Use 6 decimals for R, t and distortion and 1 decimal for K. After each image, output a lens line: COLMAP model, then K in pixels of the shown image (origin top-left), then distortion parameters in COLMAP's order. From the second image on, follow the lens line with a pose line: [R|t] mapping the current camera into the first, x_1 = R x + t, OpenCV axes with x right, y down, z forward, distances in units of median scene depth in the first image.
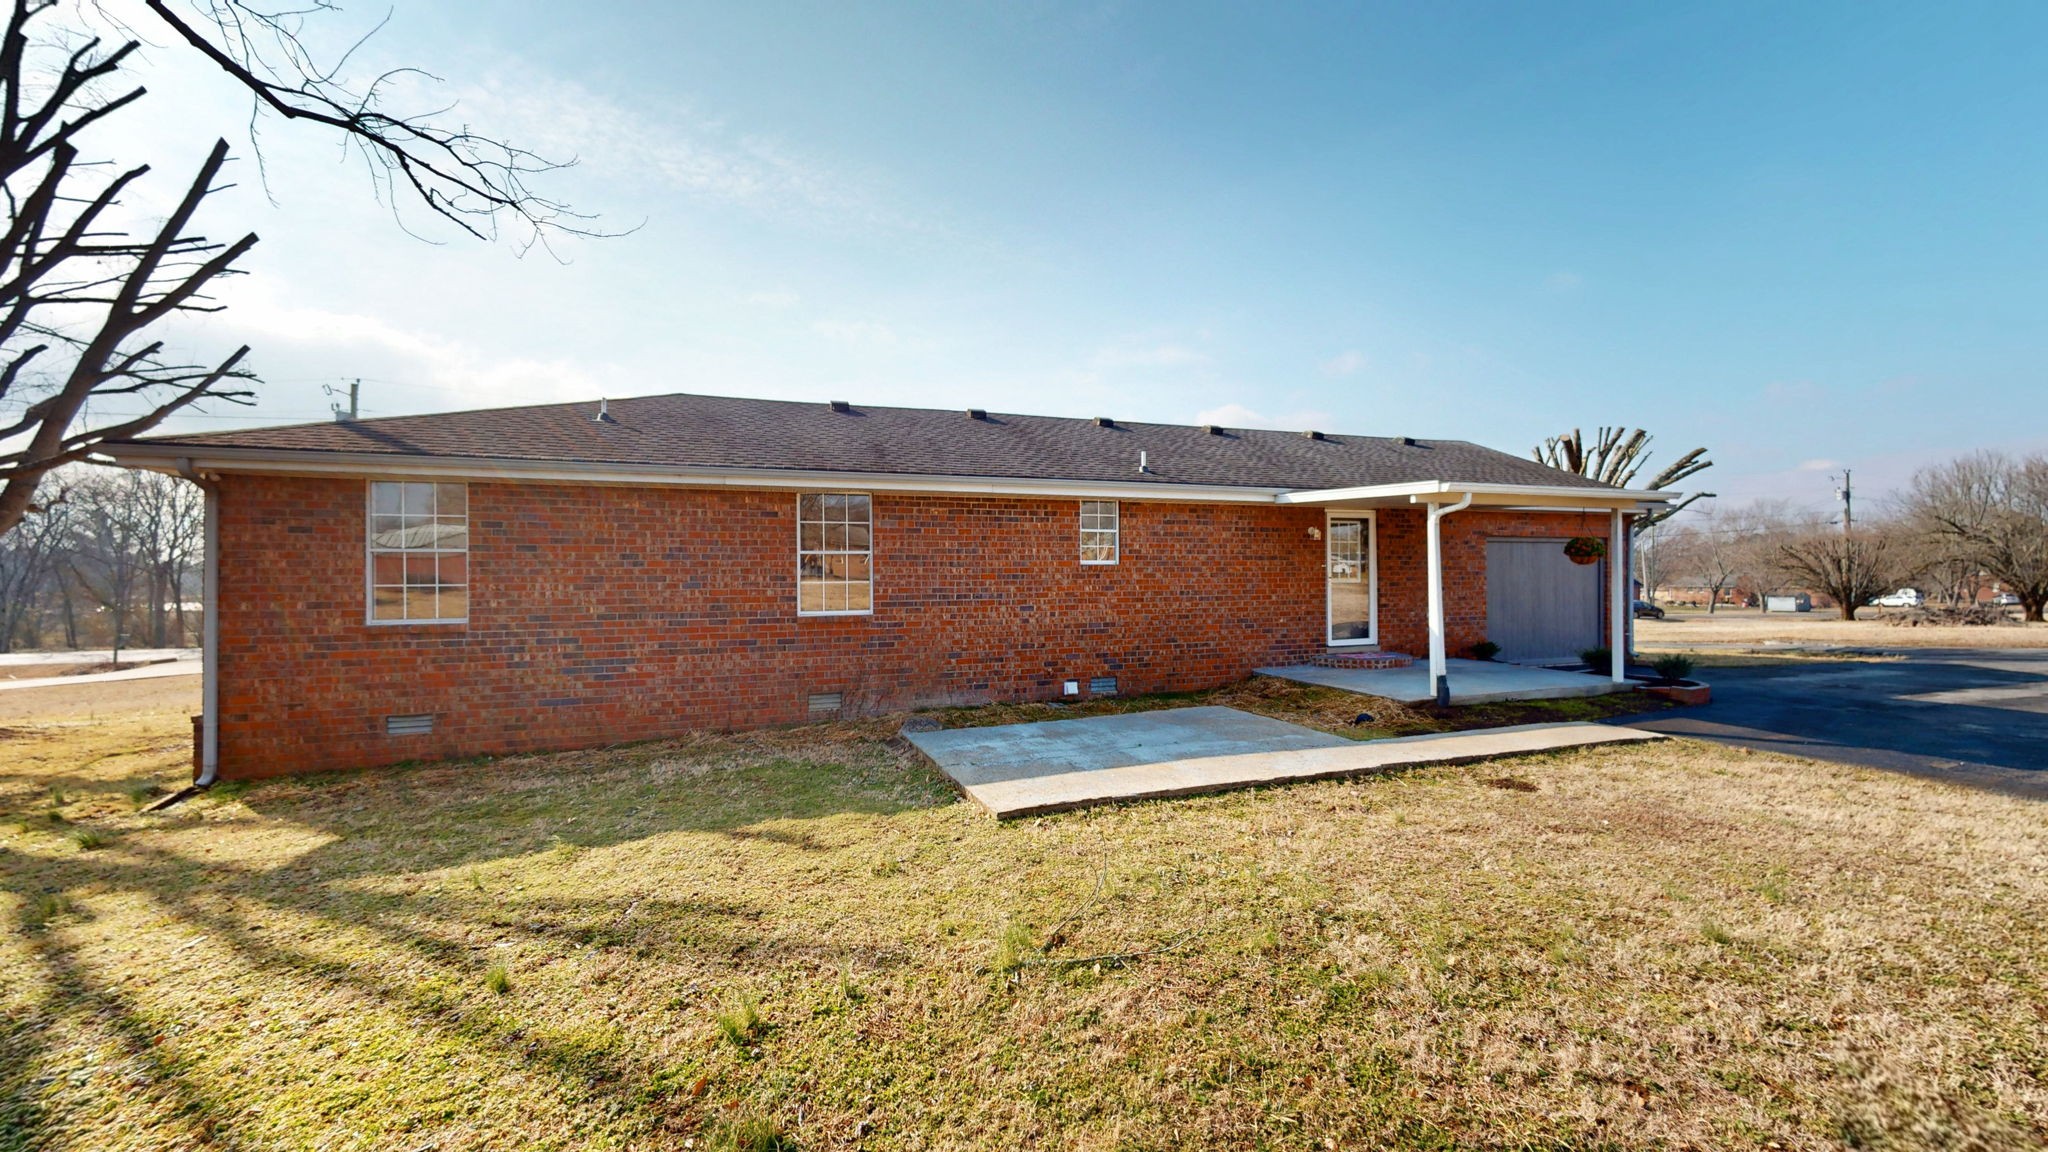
lens RADIAL K [[748.7, 0, 1024.9], [0, 748.7, 582.5], [0, 0, 1]] dist [-0.000227, 0.000661]
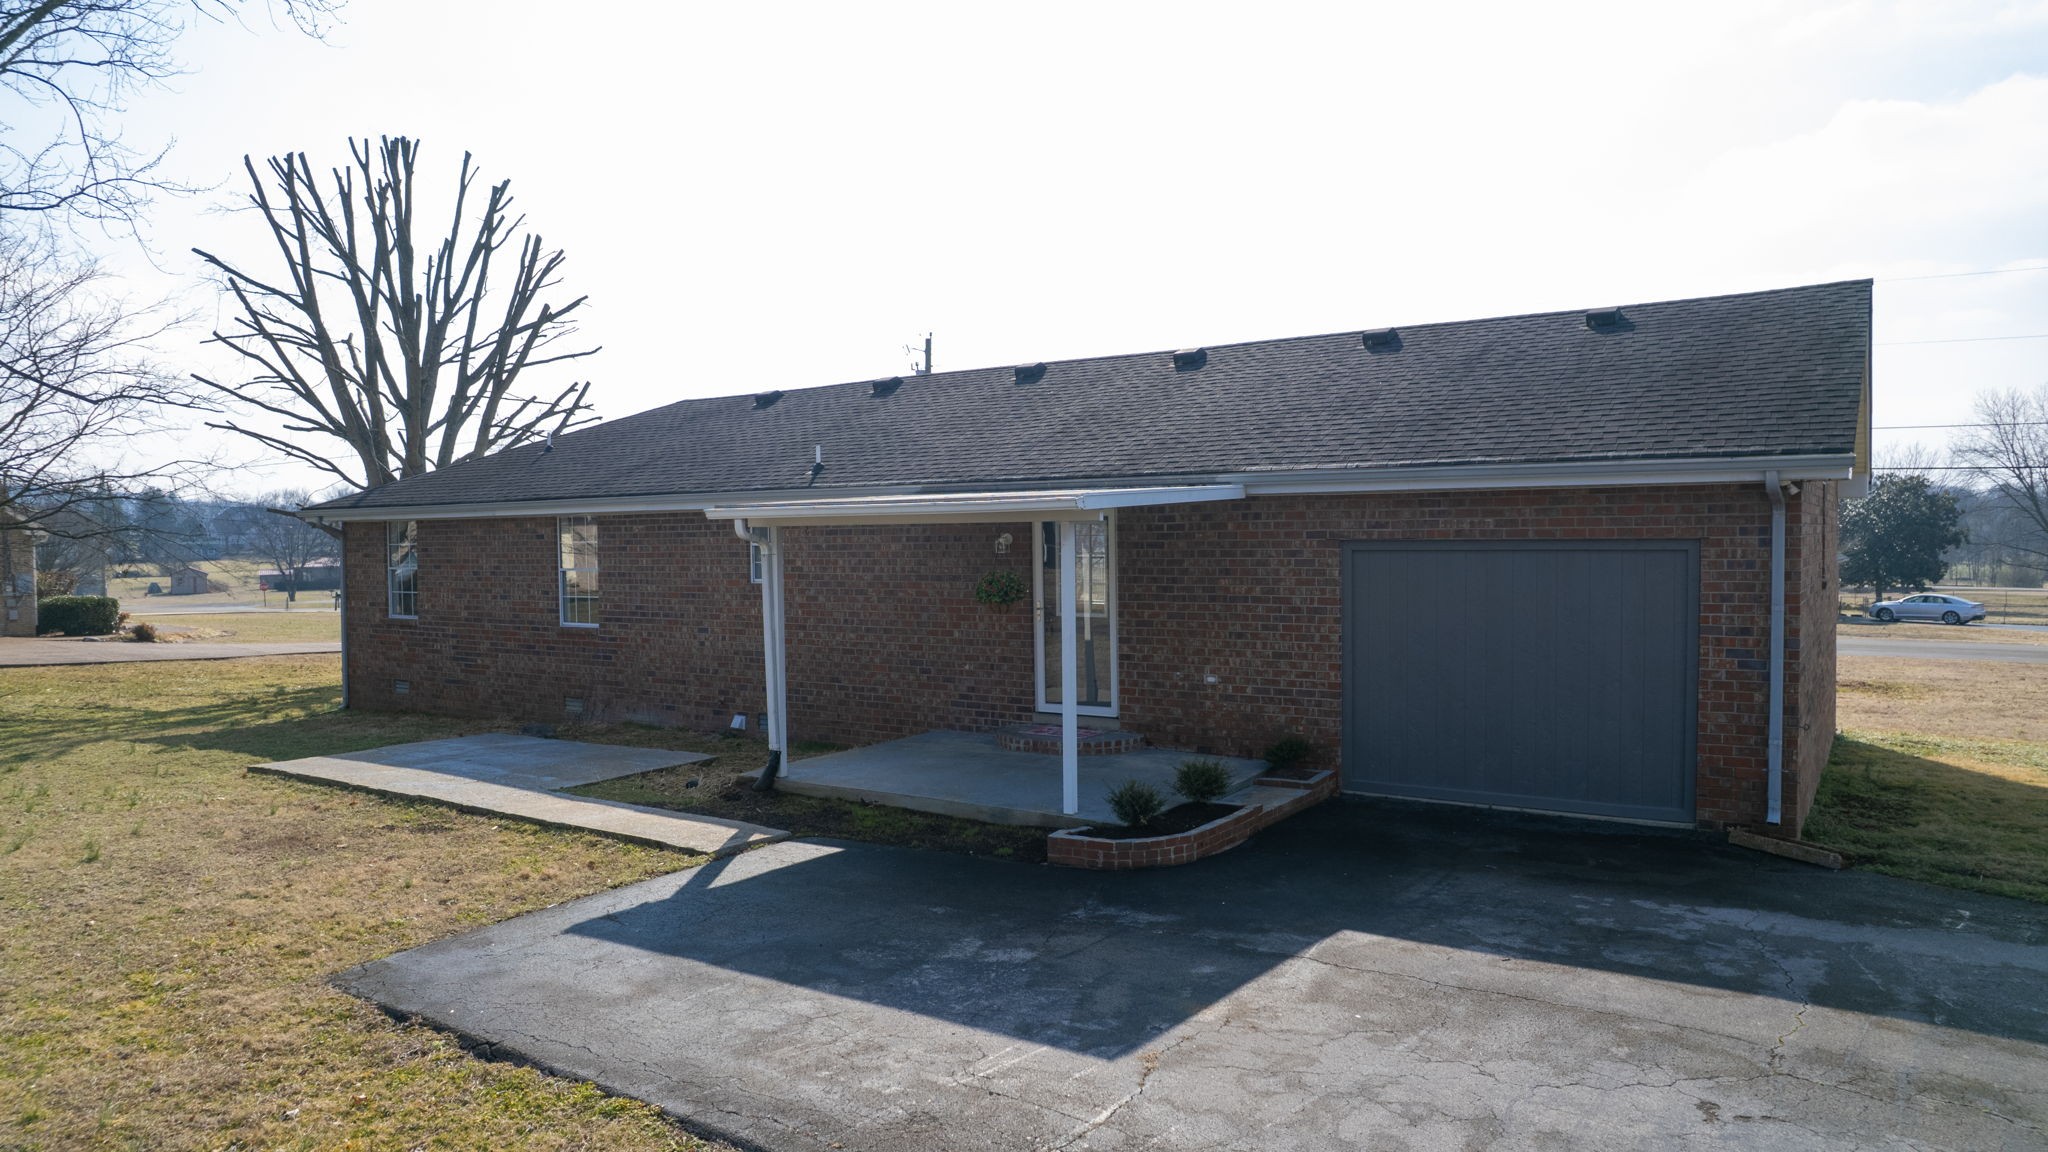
lens RADIAL K [[1314.7, 0, 1008.0], [0, 1314.7, 616.8], [0, 0, 1]] dist [-0.065571, 0.052911]
pose [[0.604095, 0.048746, -0.795420, 1.616287], [0.002024, 0.998030, 0.062700, -0.088601], [0.796910, -0.039487, 0.602807, 0.342650]]
